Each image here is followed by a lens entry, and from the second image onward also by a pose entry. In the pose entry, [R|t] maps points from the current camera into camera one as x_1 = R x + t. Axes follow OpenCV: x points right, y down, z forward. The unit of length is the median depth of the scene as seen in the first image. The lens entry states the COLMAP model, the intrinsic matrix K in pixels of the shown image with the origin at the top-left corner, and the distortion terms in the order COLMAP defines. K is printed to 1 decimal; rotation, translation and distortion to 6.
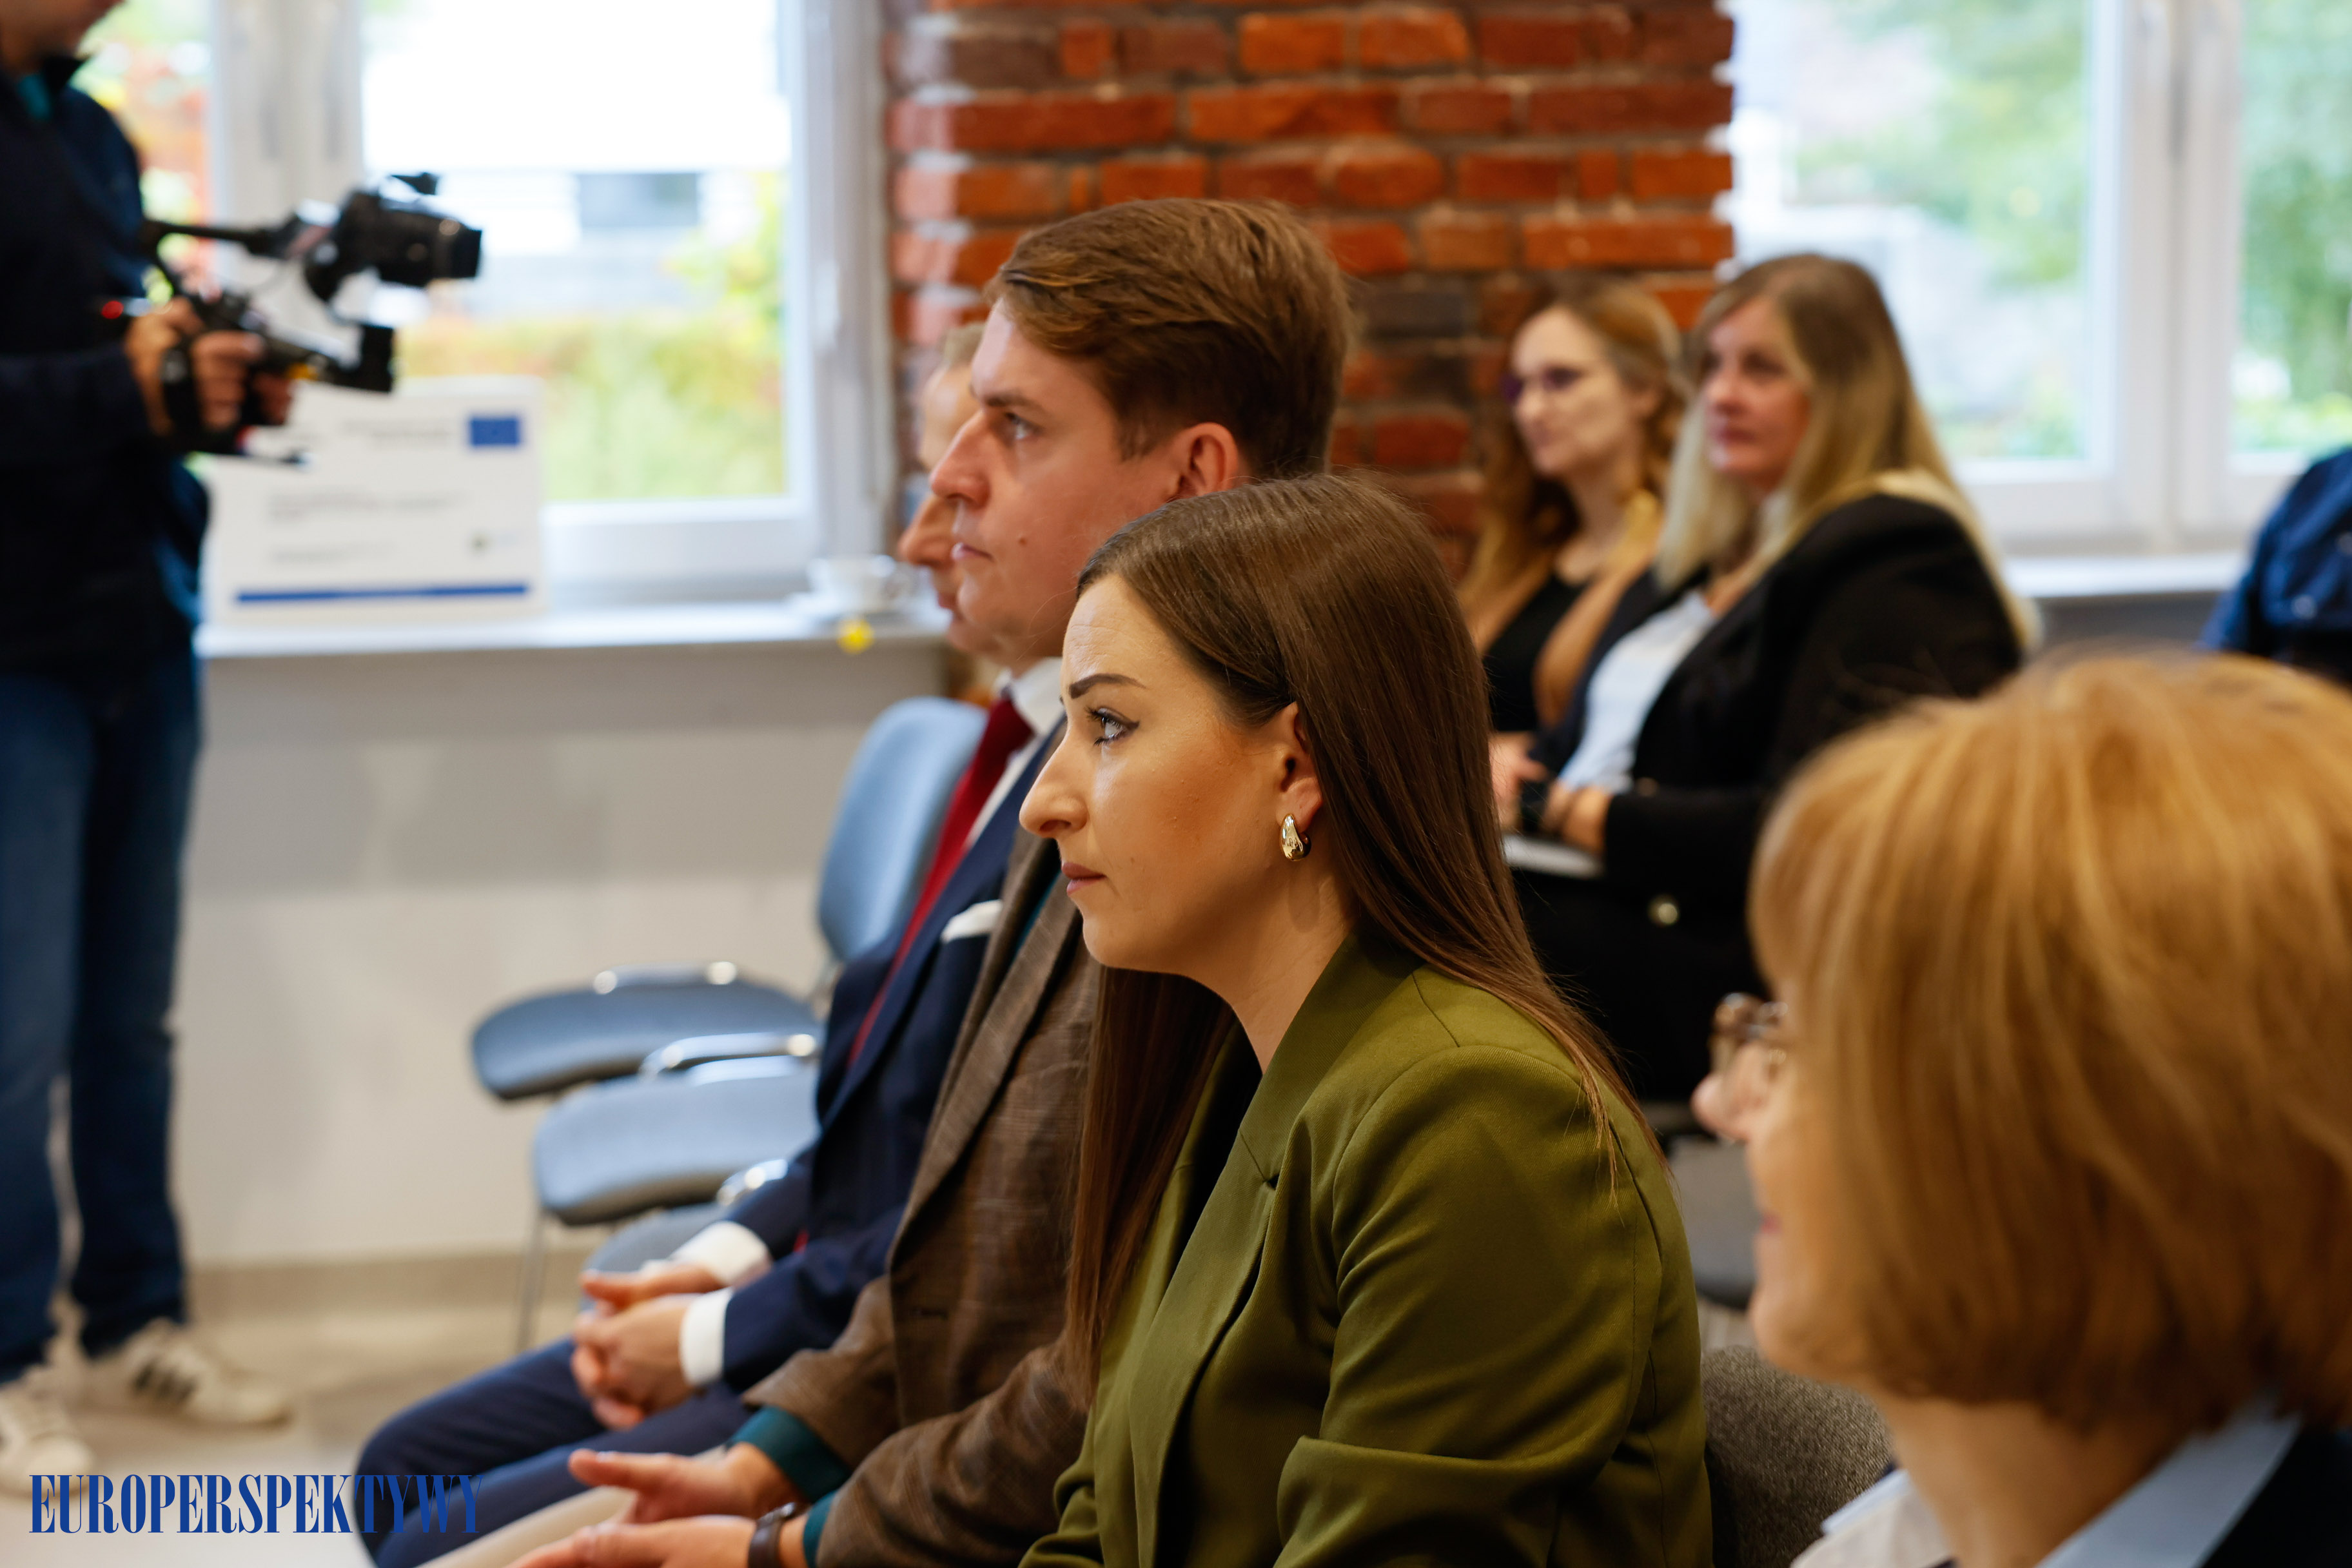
lens RADIAL K [[4603.4, 0, 1246.7], [0, 4603.4, 784.8], [0, 0, 1]] dist [0.009965, -0.289833]
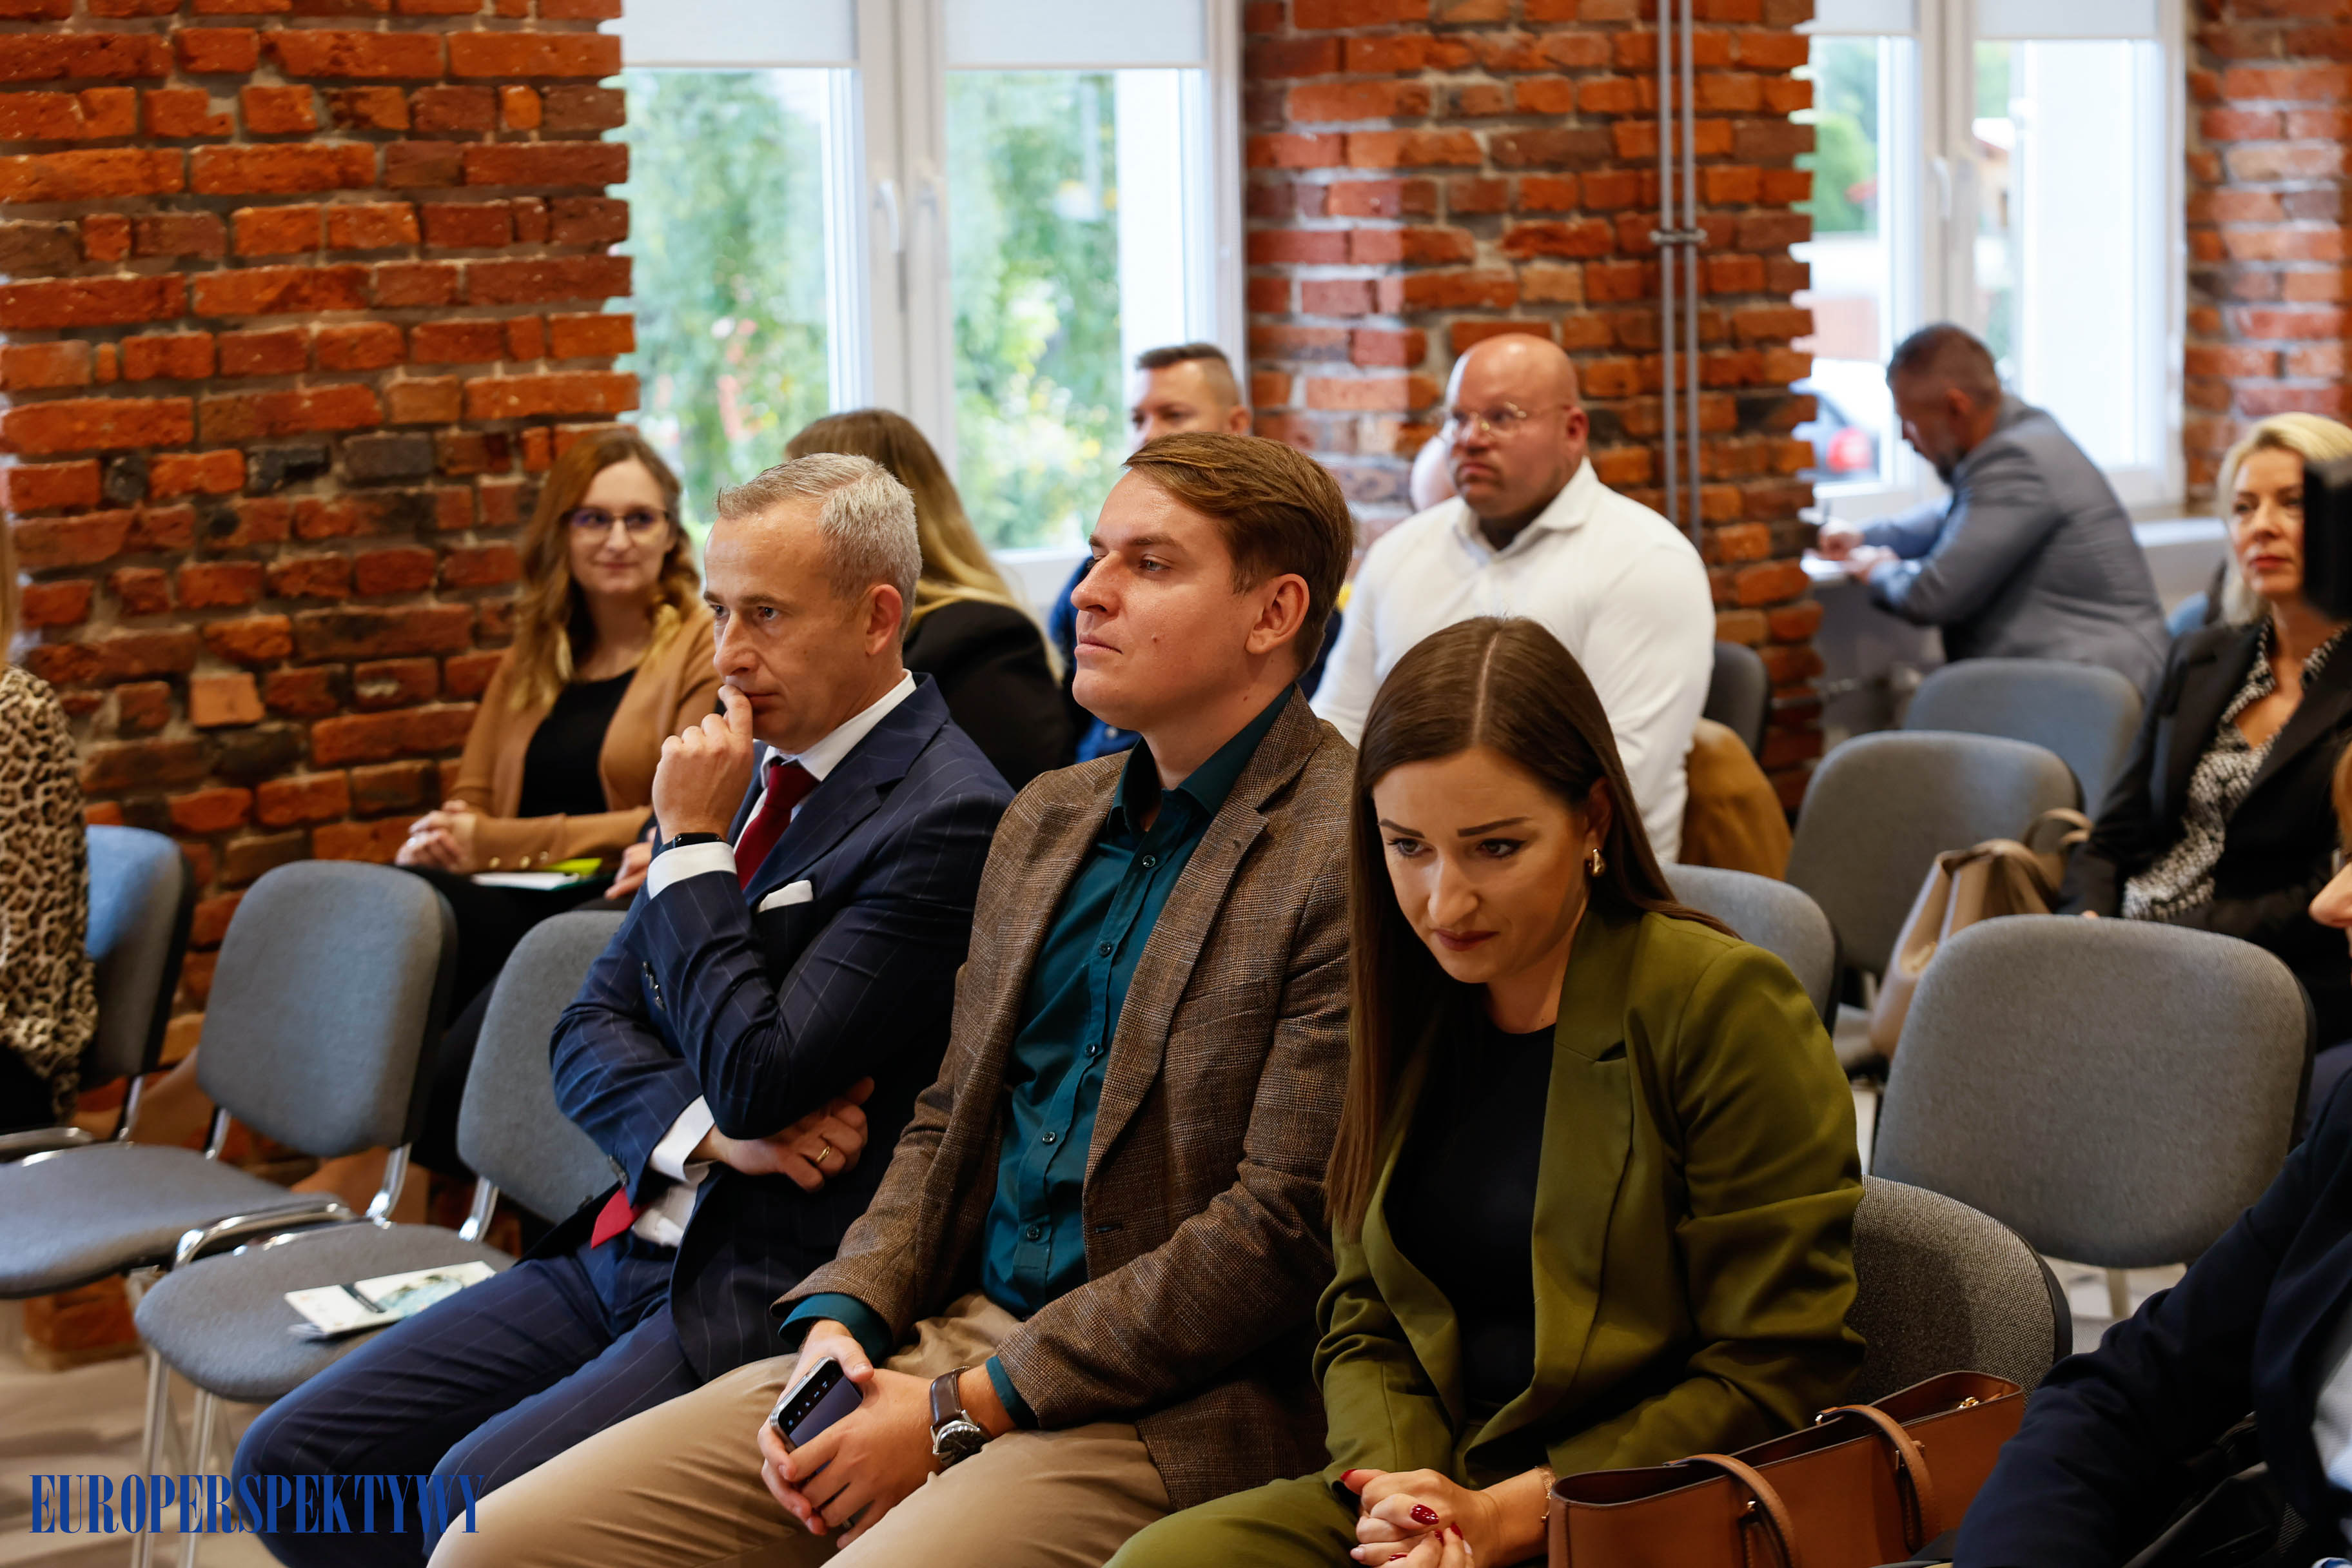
lens RADIAL K [[4559.6, 0, 1182.7], [0, 4559.6, 775.7], [0, 0, 1]] dist [0.015564, 0.003935]
pose [[0.895523, -0.062890, 0.440549, -0.299171], [0.071822, 0.997411, -0.003613, -0.004585], [-0.439181, 0.034877, 0.897721, -0.121004]]
